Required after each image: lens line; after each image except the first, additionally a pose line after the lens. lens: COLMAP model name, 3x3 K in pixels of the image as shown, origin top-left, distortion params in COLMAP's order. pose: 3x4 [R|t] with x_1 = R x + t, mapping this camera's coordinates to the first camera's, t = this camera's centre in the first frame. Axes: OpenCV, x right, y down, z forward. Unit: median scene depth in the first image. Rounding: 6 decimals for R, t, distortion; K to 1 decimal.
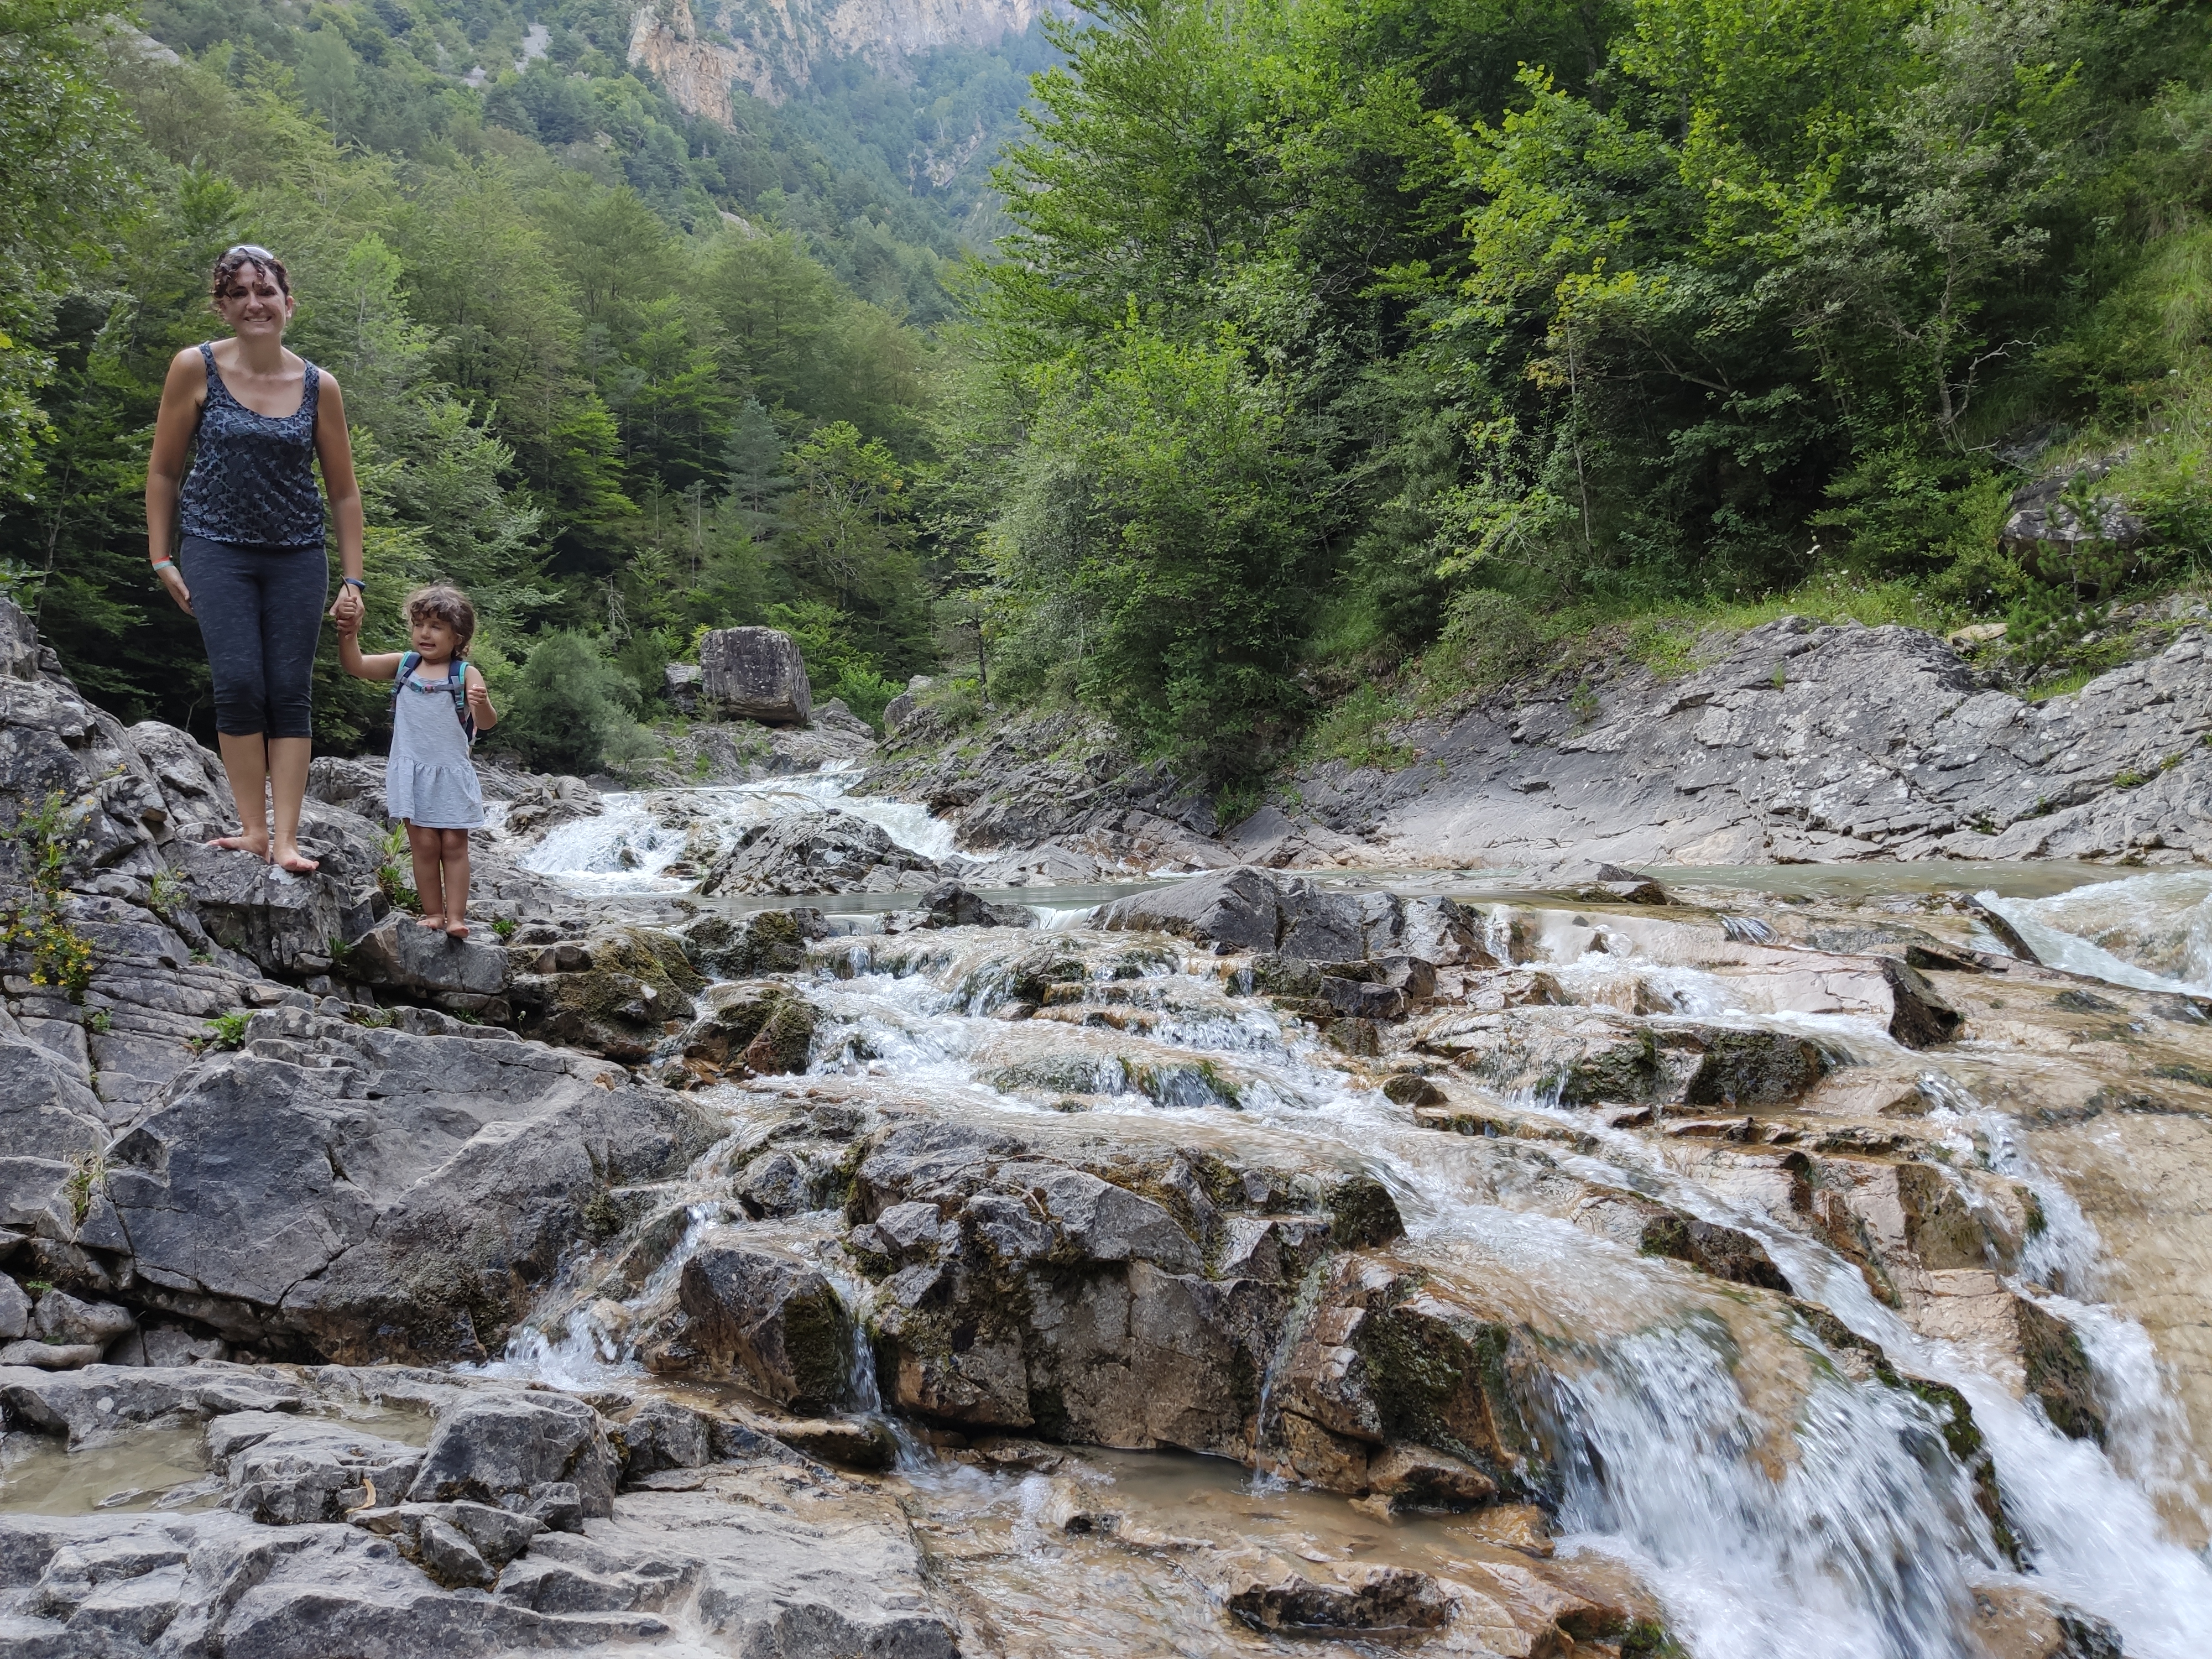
lens RADIAL K [[1690.9, 0, 1113.5], [0, 1690.9, 835.4], [0, 0, 1]] dist [0.033133, -0.047110]
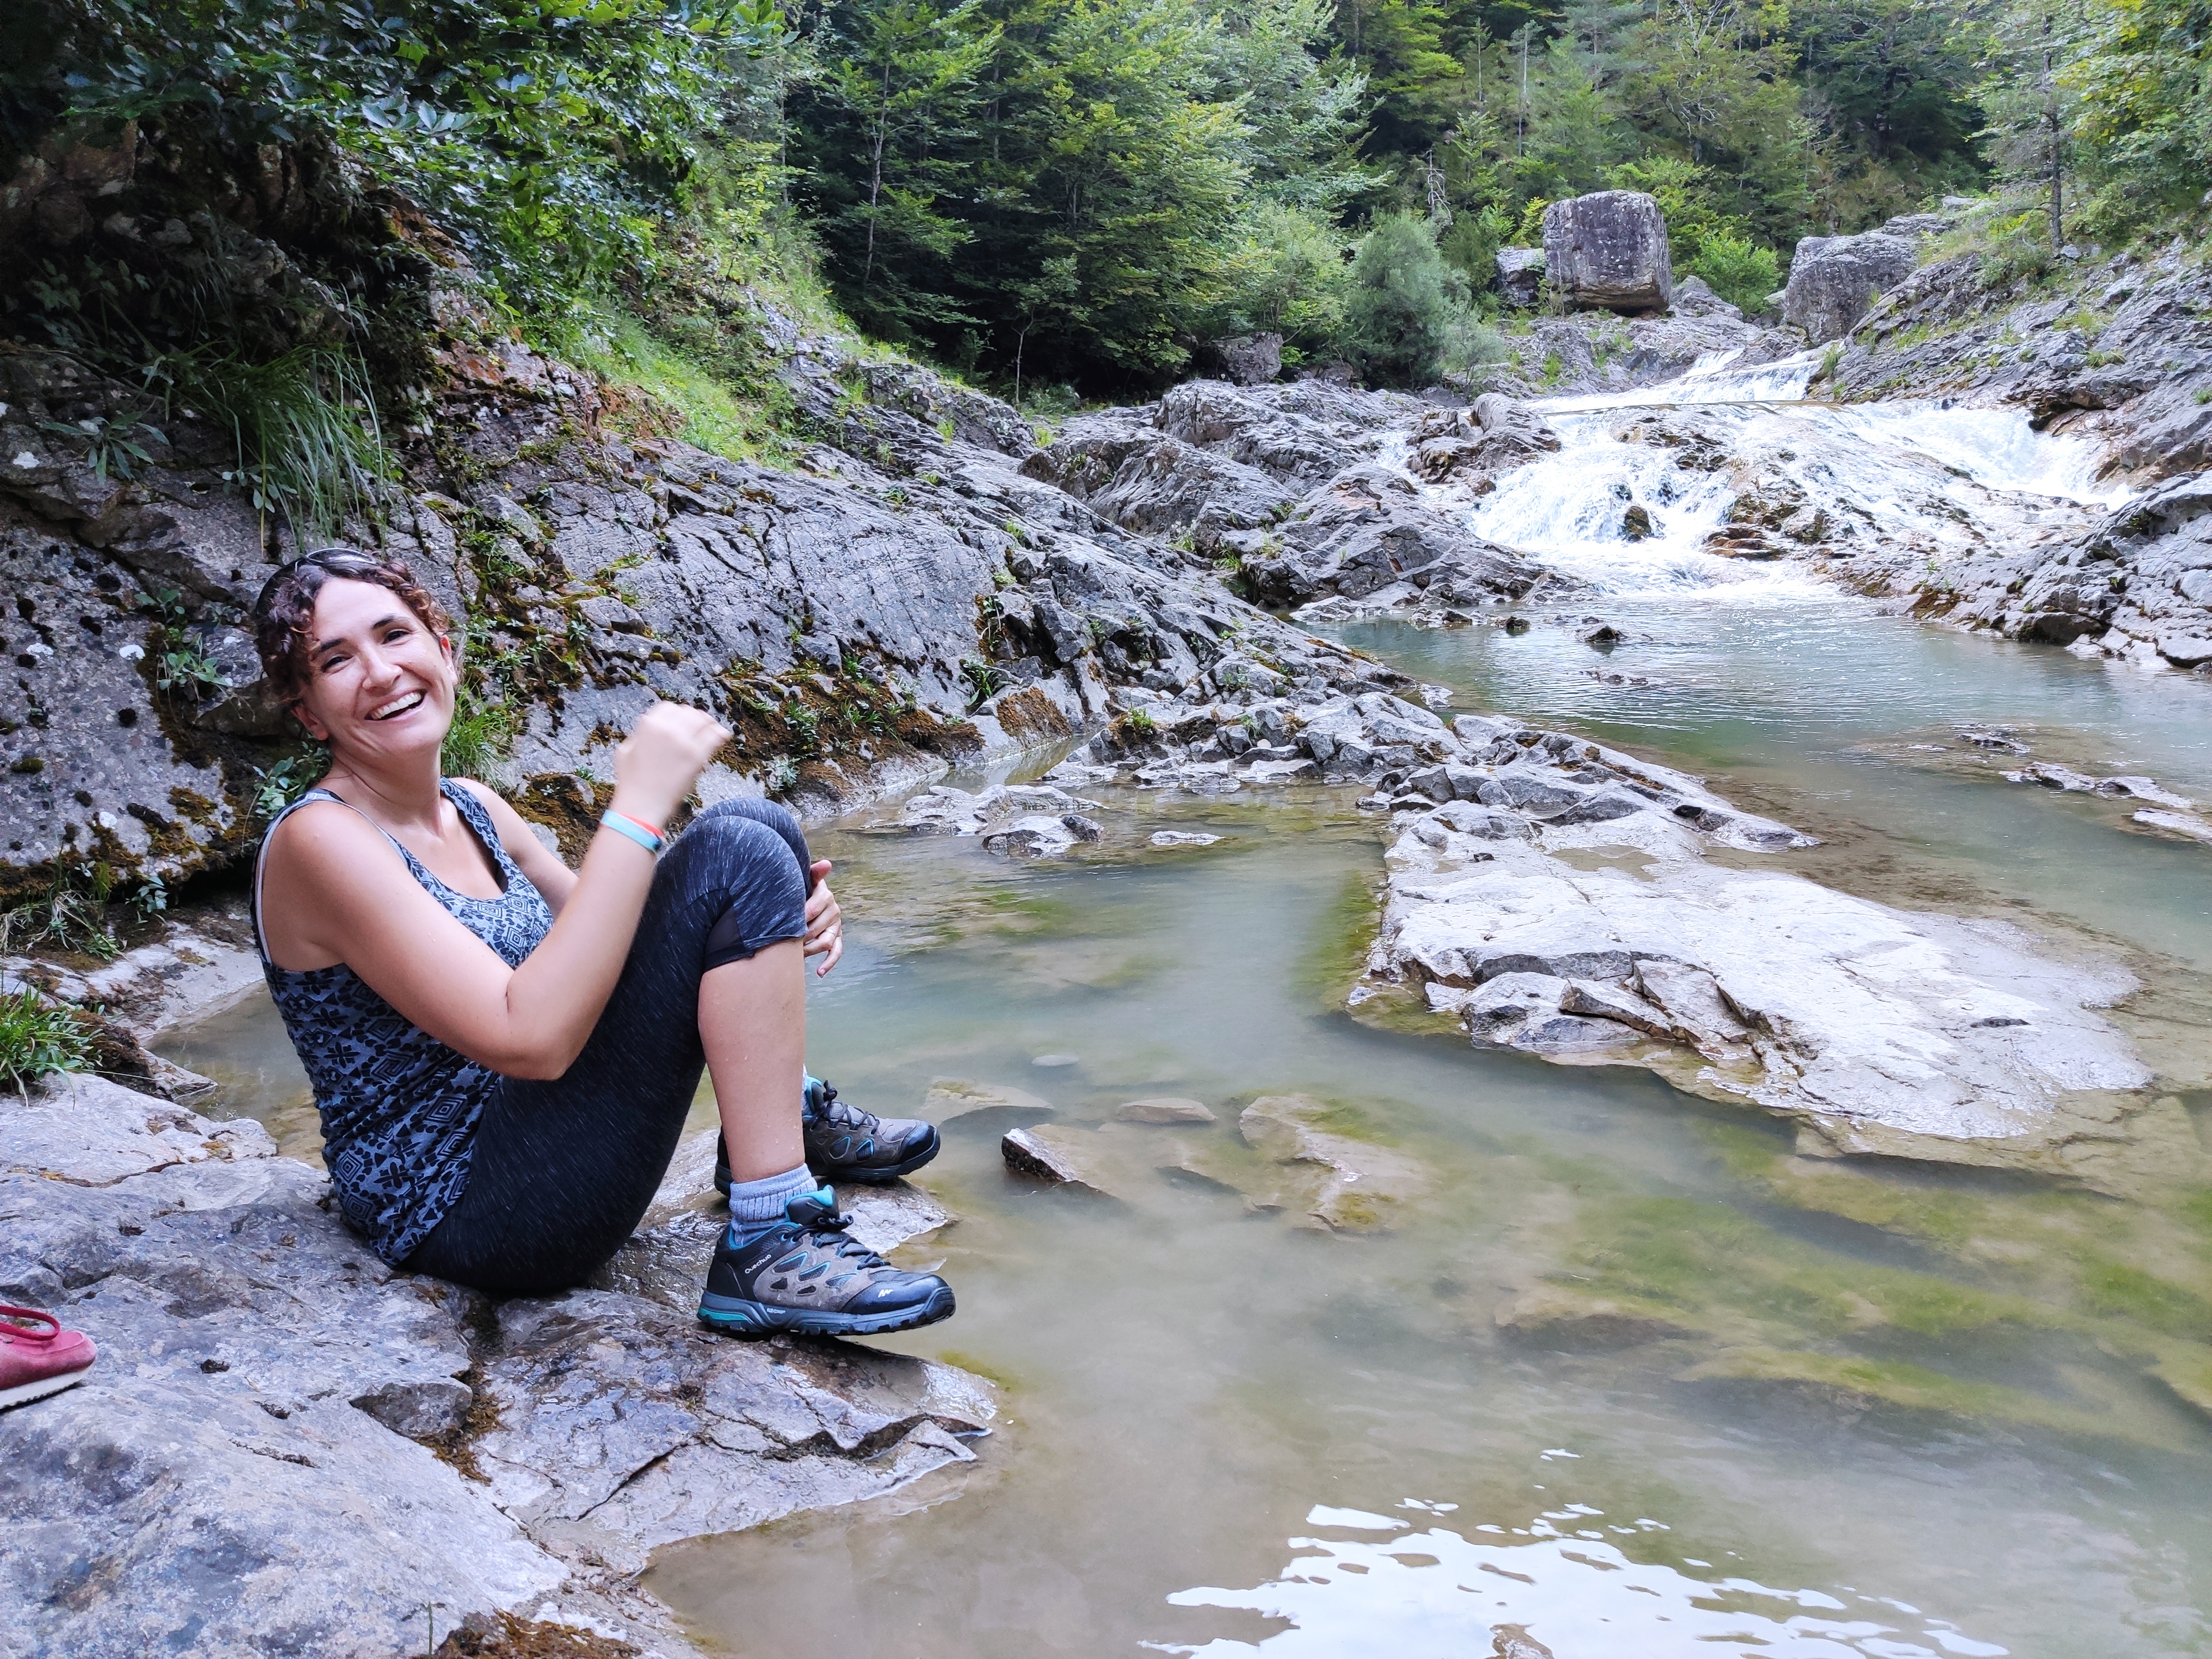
lens RADIAL K [[1690.9, 0, 1104.2], [0, 1690.9, 823.8], [0, 0, 1]] dist [0.033133, -0.047110]
pose [[0.900400, 0.058939, -0.431052, -0.217968], [0.036941, 0.976846, 0.210730, -0.020808], [0.433492, -0.205665, 0.877375, 0.378077]]
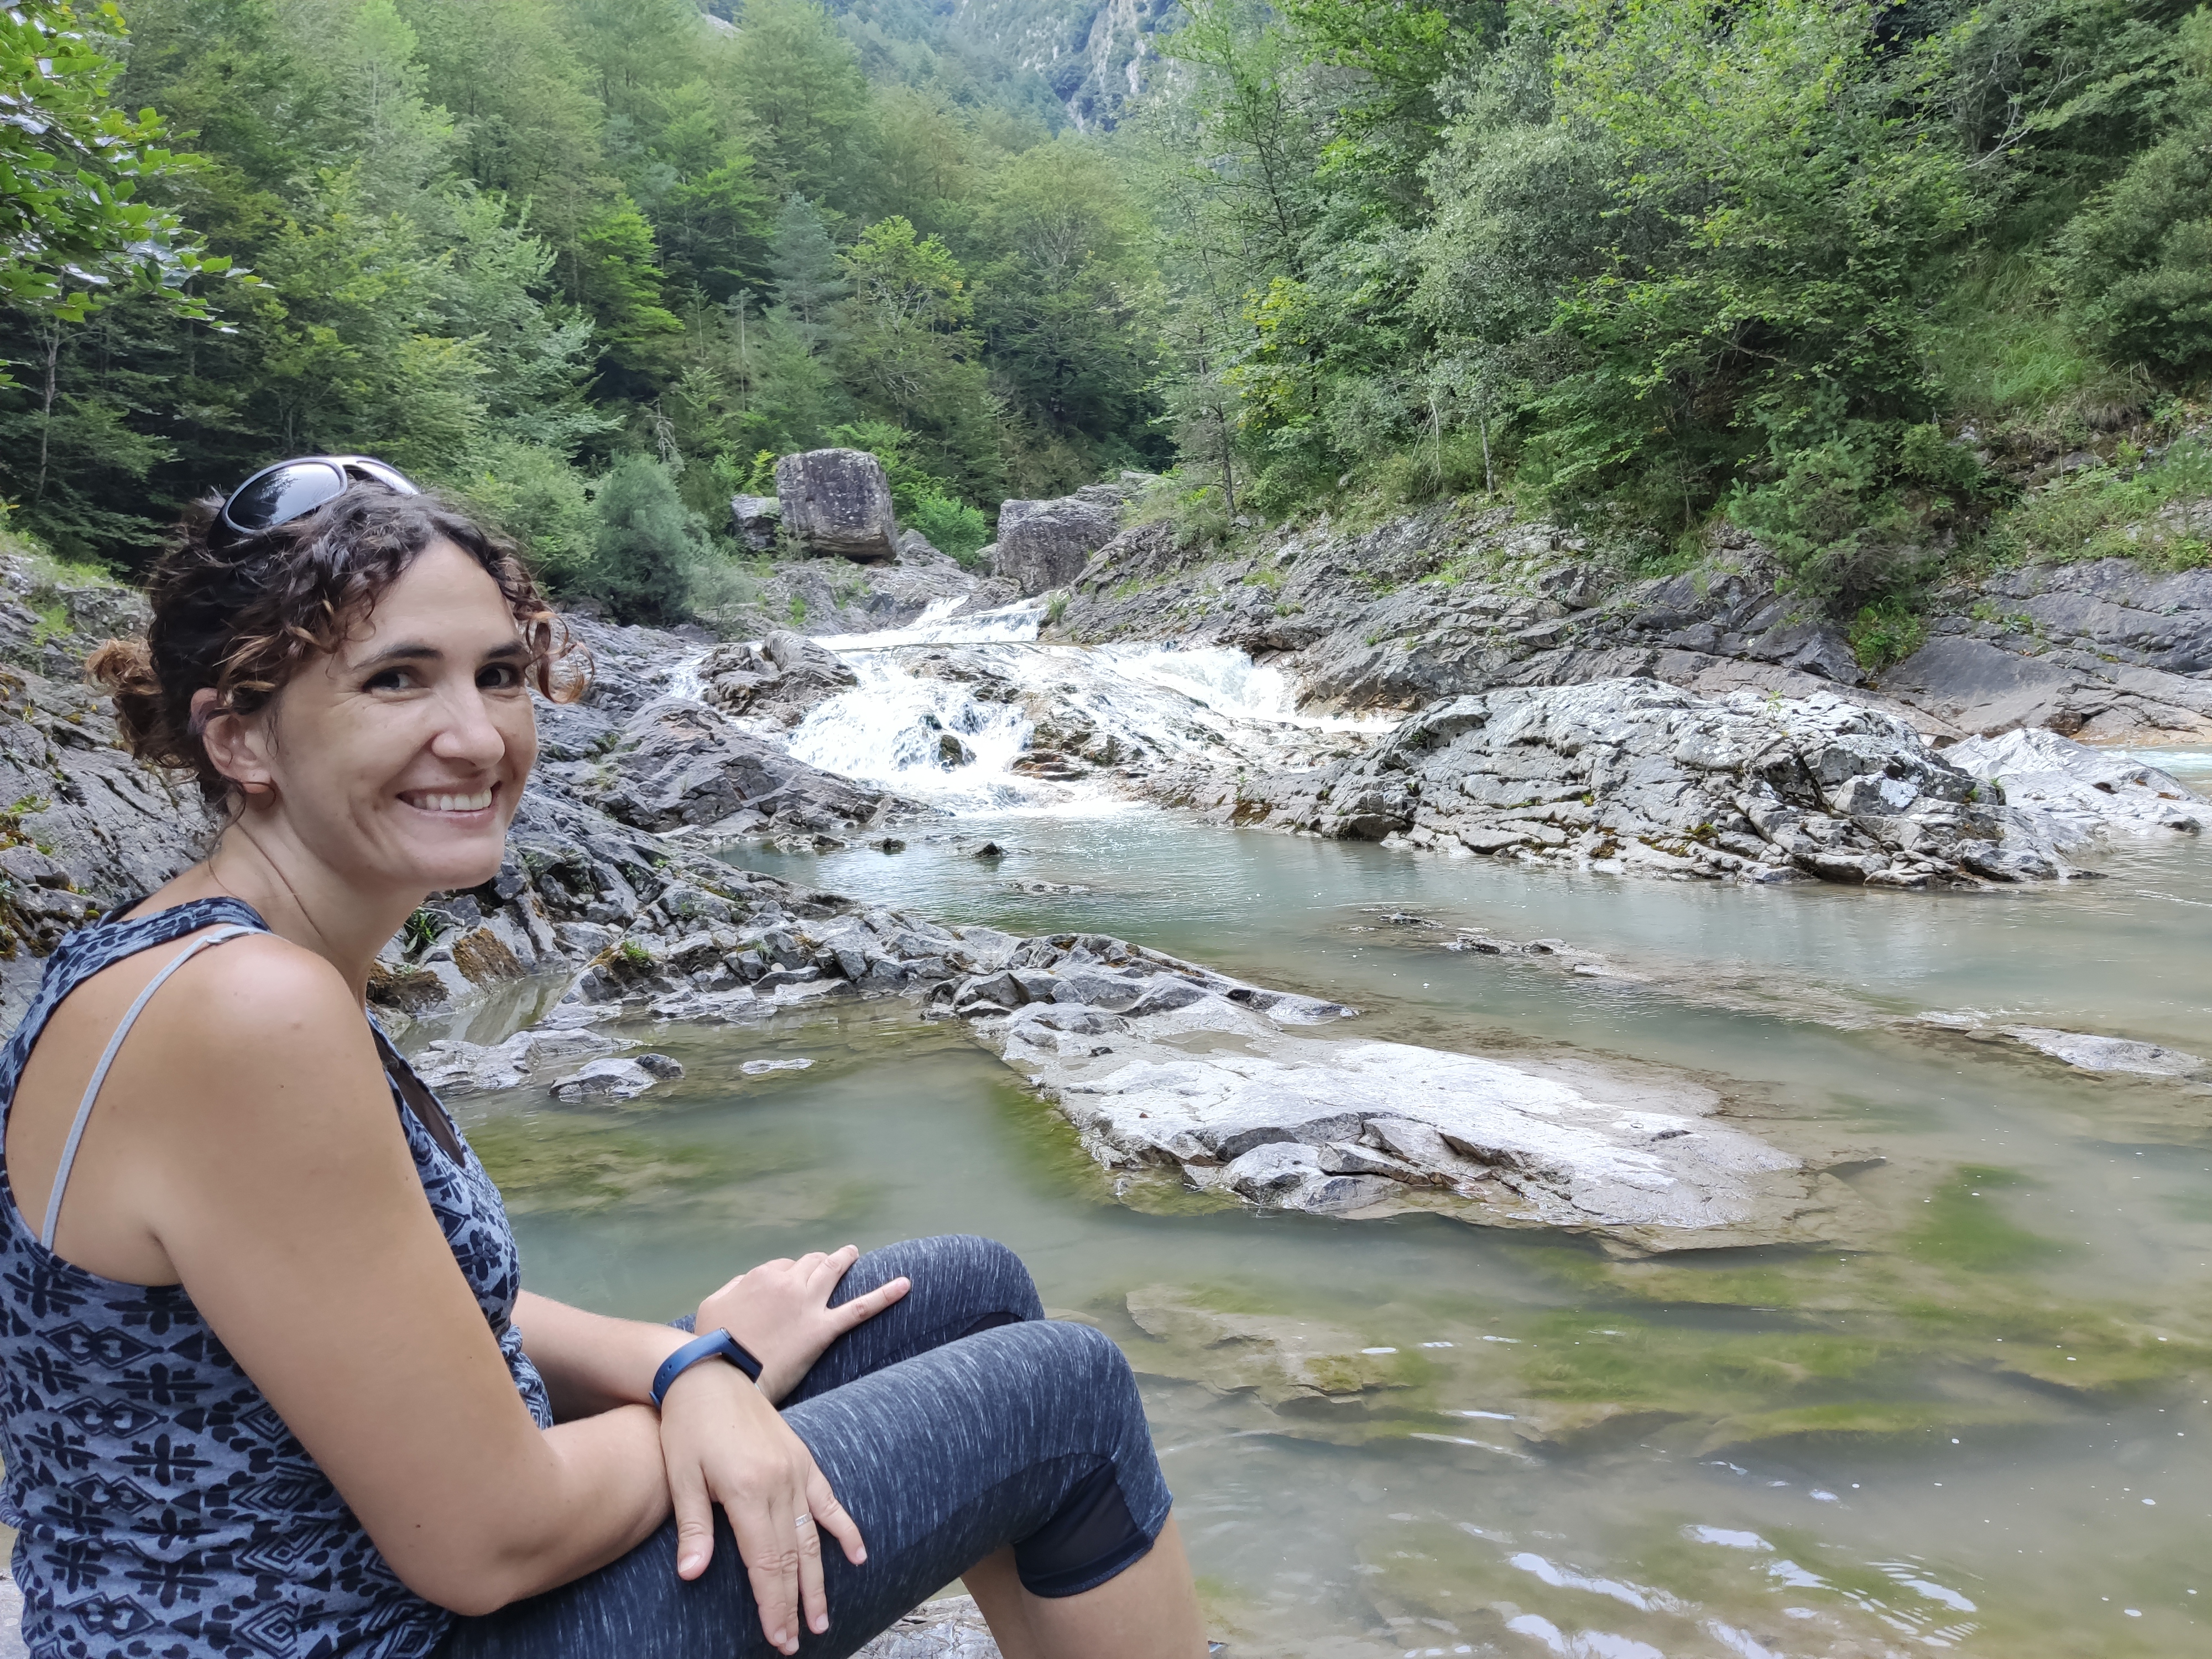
lens RADIAL K [[1690.9, 0, 1097.5], [0, 1690.9, 839.1], [0, 0, 1]] dist [0.033133, -0.047110]
pose [[0.999258, -0.035529, -0.014858, -0.257713], [0.036861, 0.994115, 0.101870, -0.020793], [0.011151, -0.102342, 0.994687, 0.366742]]
